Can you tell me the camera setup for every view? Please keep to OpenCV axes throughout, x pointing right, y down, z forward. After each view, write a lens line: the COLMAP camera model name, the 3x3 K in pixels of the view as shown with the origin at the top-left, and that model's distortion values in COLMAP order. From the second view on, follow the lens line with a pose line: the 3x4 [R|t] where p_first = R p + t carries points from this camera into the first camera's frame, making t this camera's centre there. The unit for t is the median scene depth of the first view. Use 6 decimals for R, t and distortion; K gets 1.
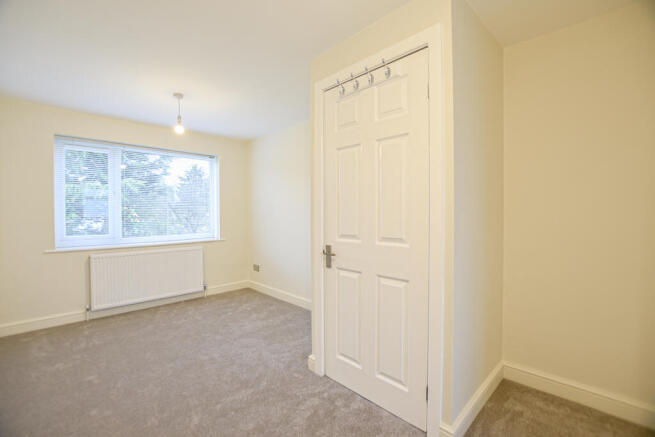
lens RADIAL K [[289.2, 0, 328.1], [0, 289.2, 213.6], [0, 0, 1]] dist [-0.021874, -0.000108]
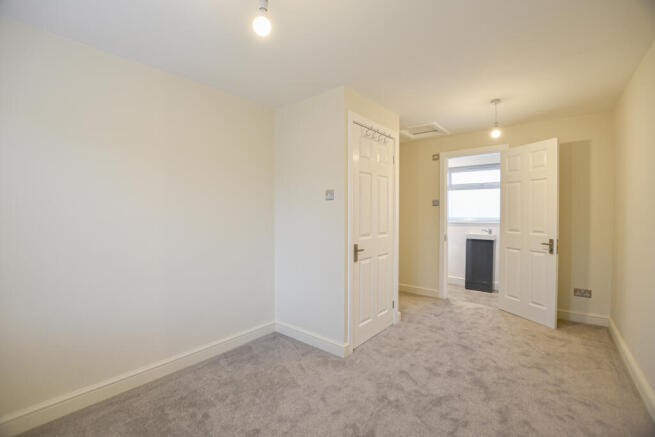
lens RADIAL K [[289.2, 0, 328.9], [0, 289.2, 220.5], [0, 0, 1]] dist [-0.021874, -0.000108]
pose [[-0.098041, -0.009366, 0.995138, -1.294726], [0.016763, 0.999798, 0.011061, -0.012476], [-0.995041, 0.017766, -0.097864, 1.270403]]
